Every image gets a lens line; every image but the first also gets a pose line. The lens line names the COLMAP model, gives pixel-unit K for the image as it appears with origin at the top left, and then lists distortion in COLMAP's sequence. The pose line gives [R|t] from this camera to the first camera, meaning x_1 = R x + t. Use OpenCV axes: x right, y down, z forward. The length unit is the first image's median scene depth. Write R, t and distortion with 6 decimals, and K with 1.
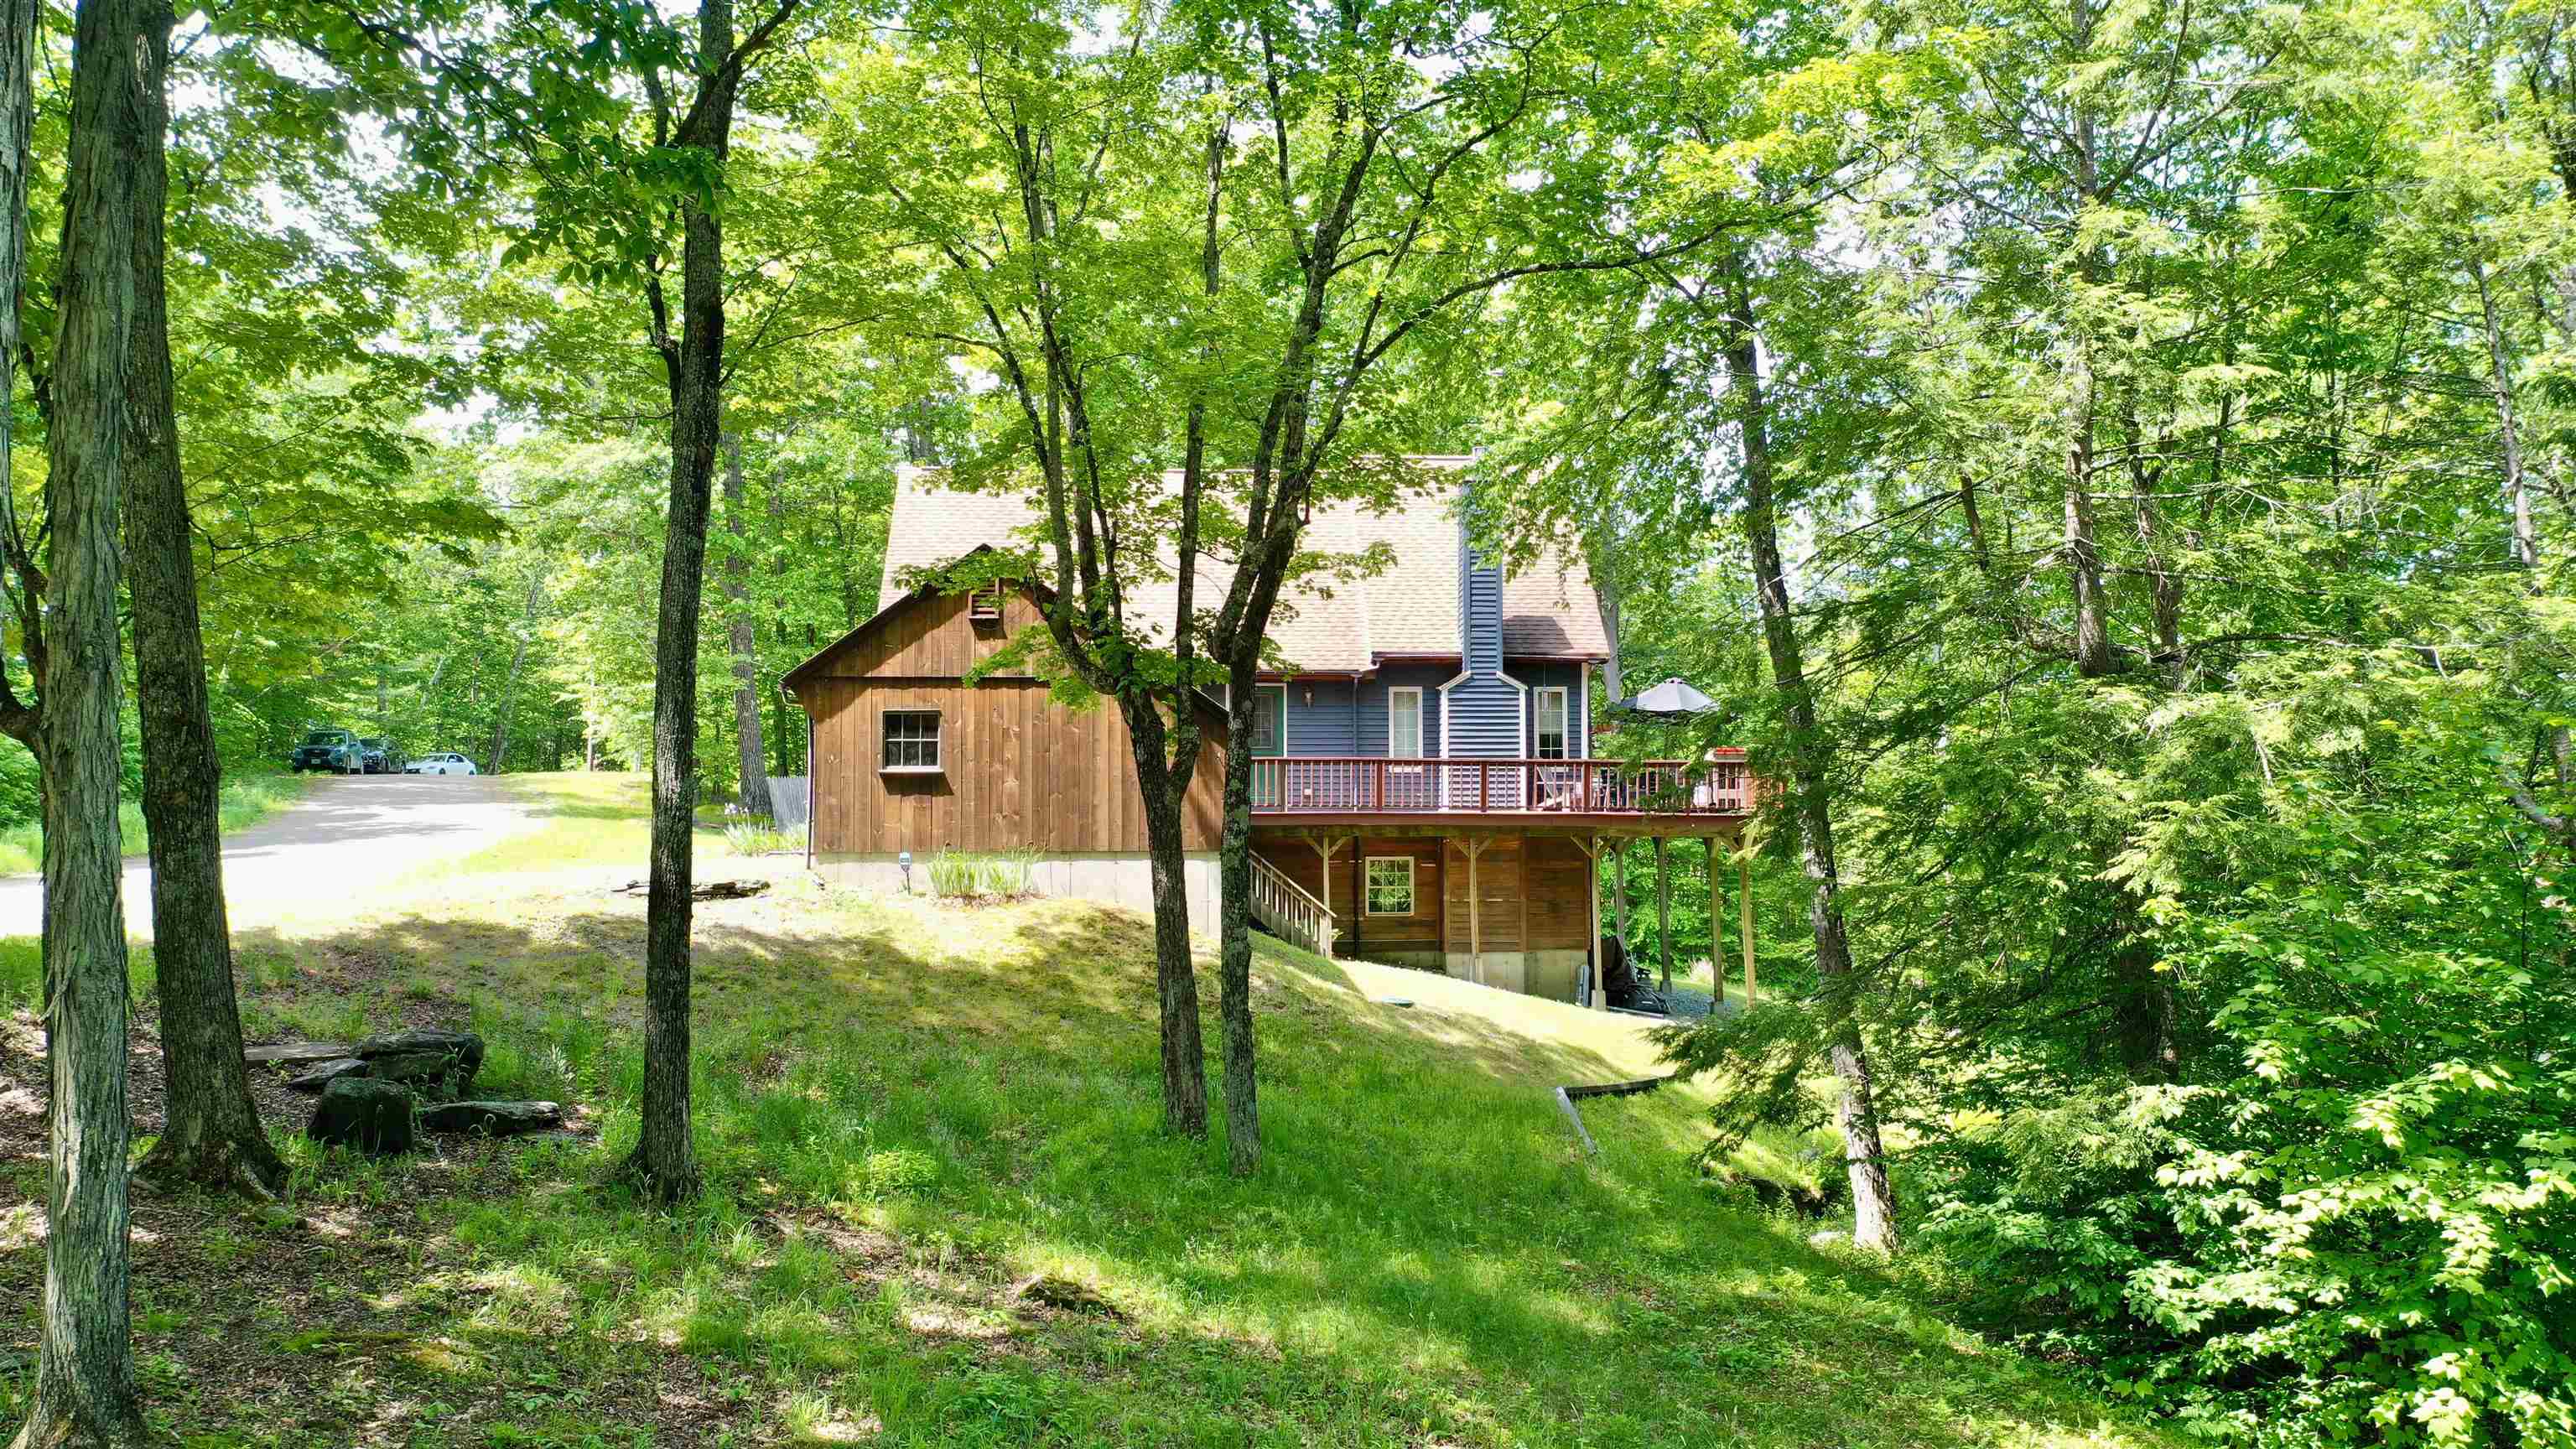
lens RADIAL K [[2047.1, 0, 1289.7], [0, 2047.1, 719.7], [0, 0, 1]] dist [0.001609, 0.000069]
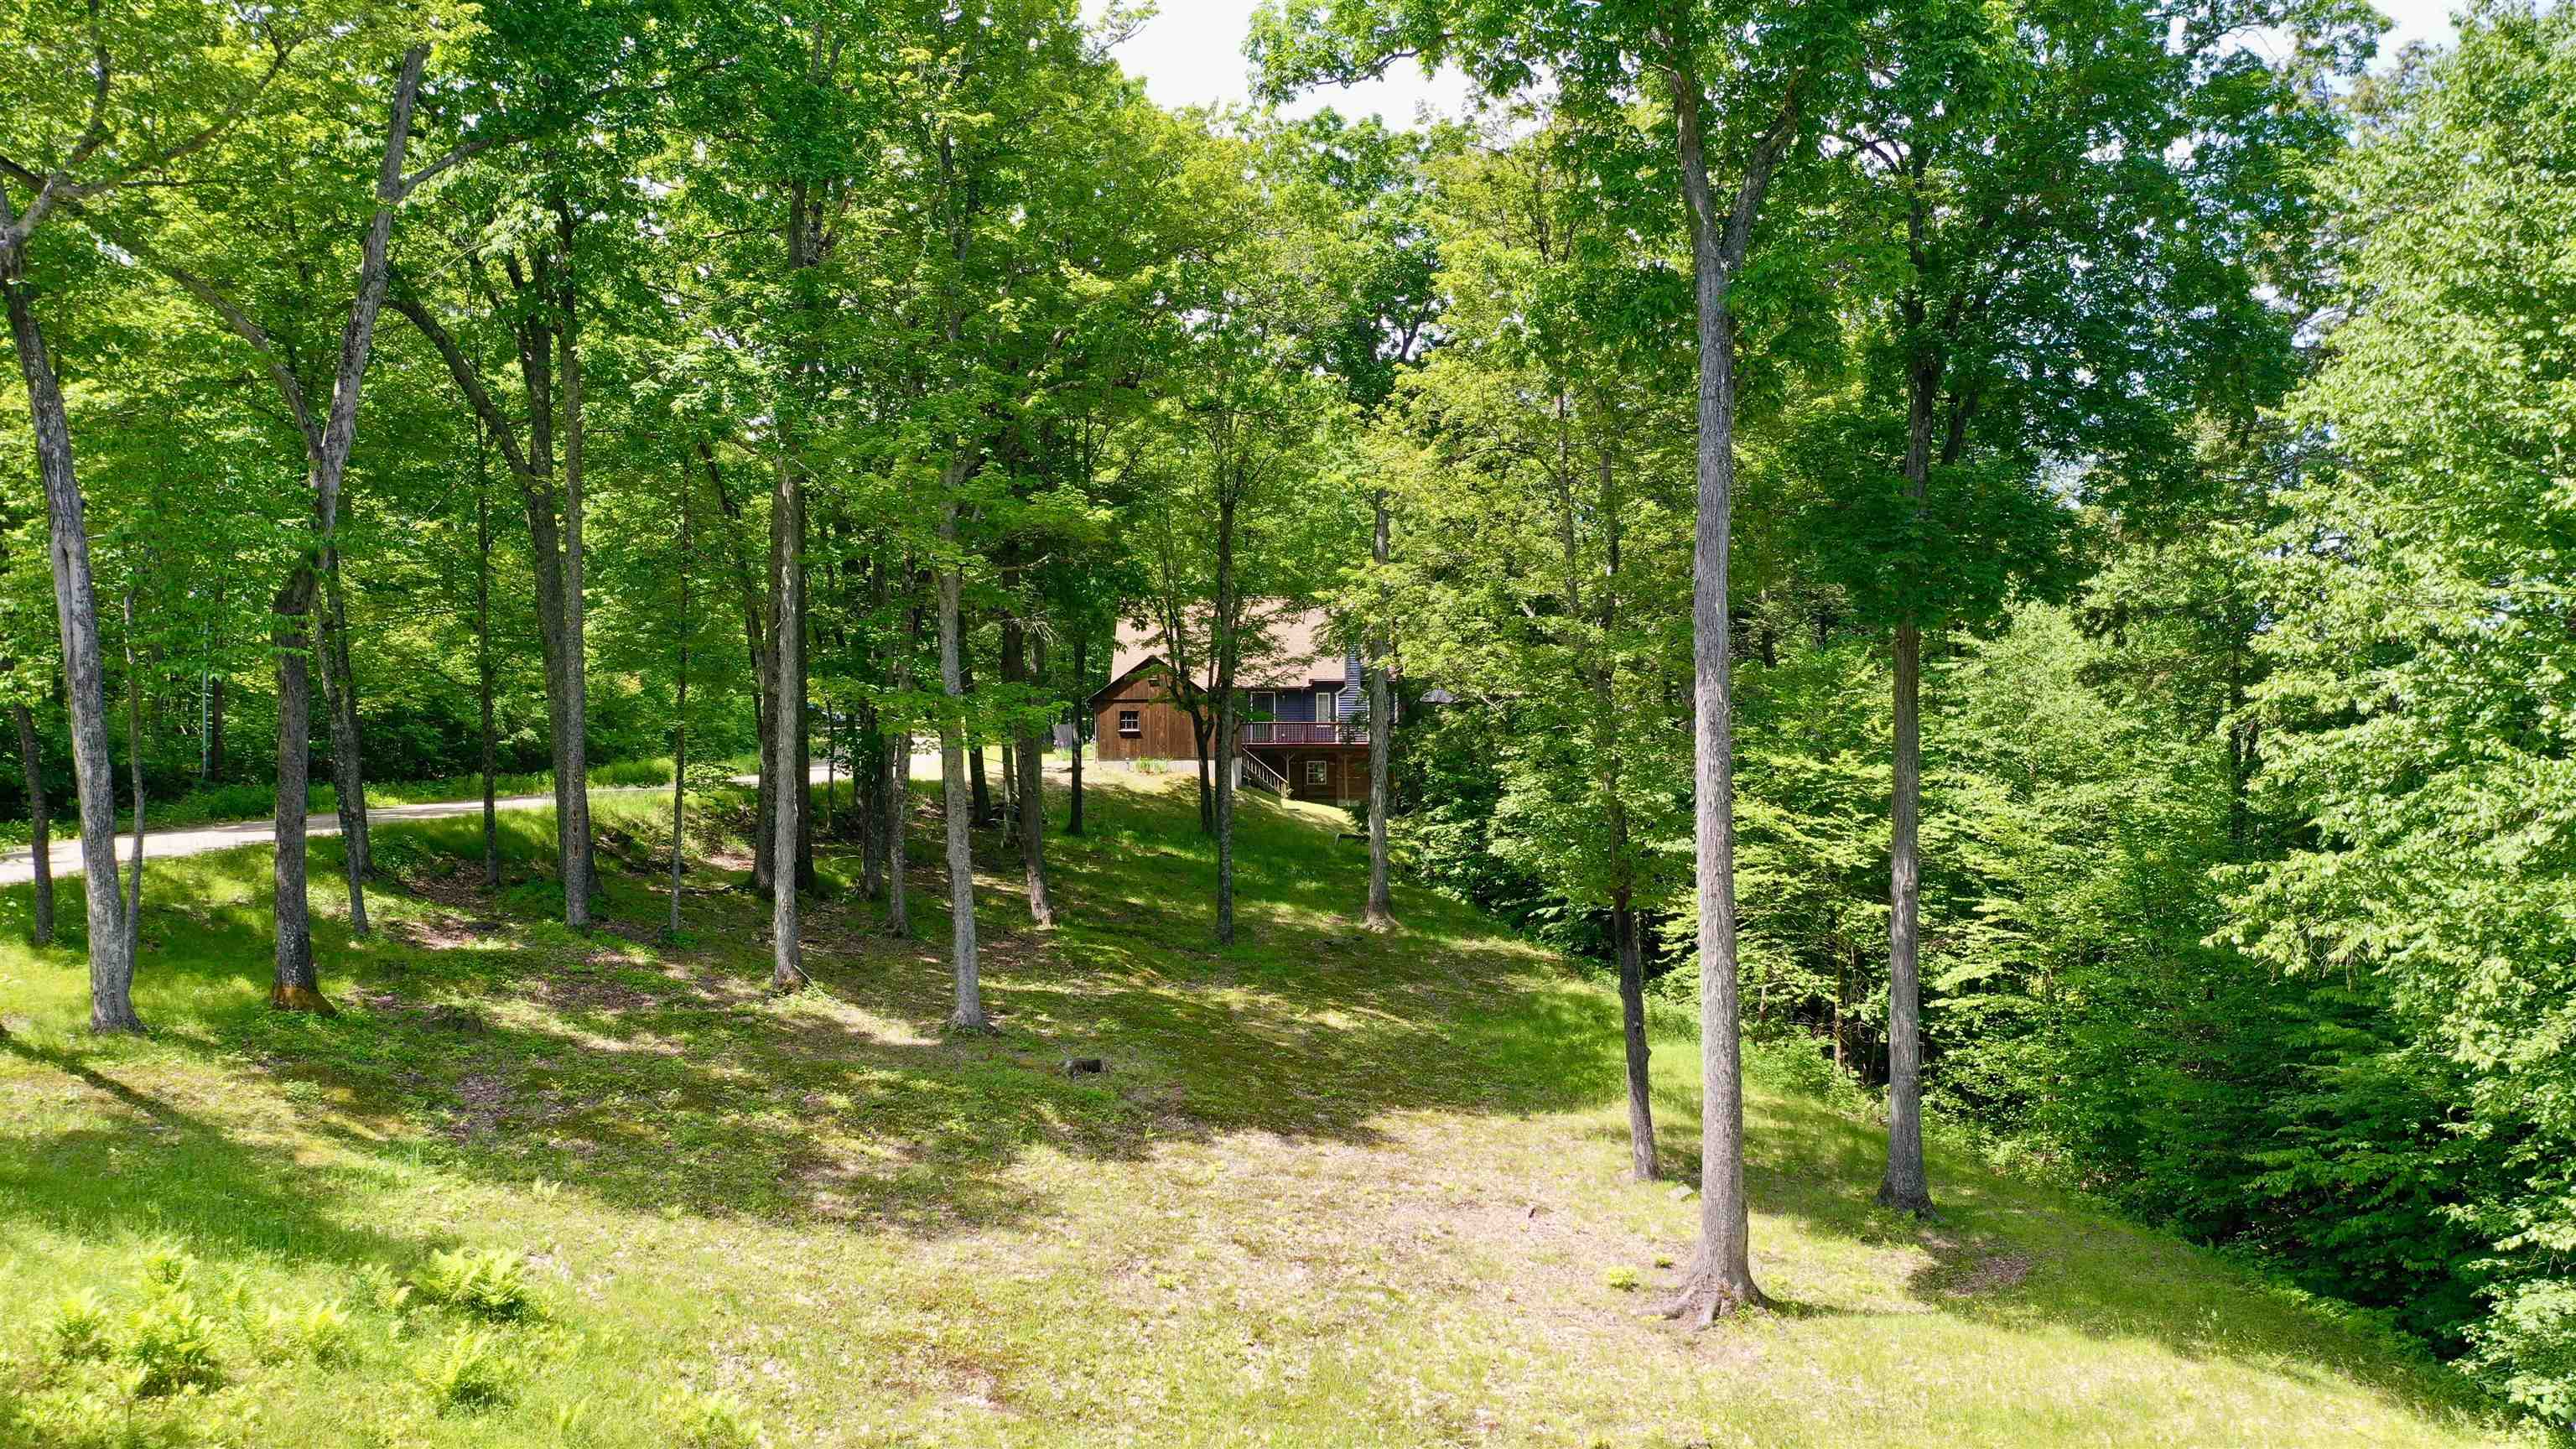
lens RADIAL K [[2047.1, 0, 1287.8], [0, 2047.1, 727.3], [0, 0, 1]] dist [0.001609, 0.000069]
pose [[0.995845, 0.000450, -0.091068, 0.323384], [0.003485, 0.999067, 0.043039, -0.109805], [0.091002, -0.043178, 0.994914, -1.986760]]
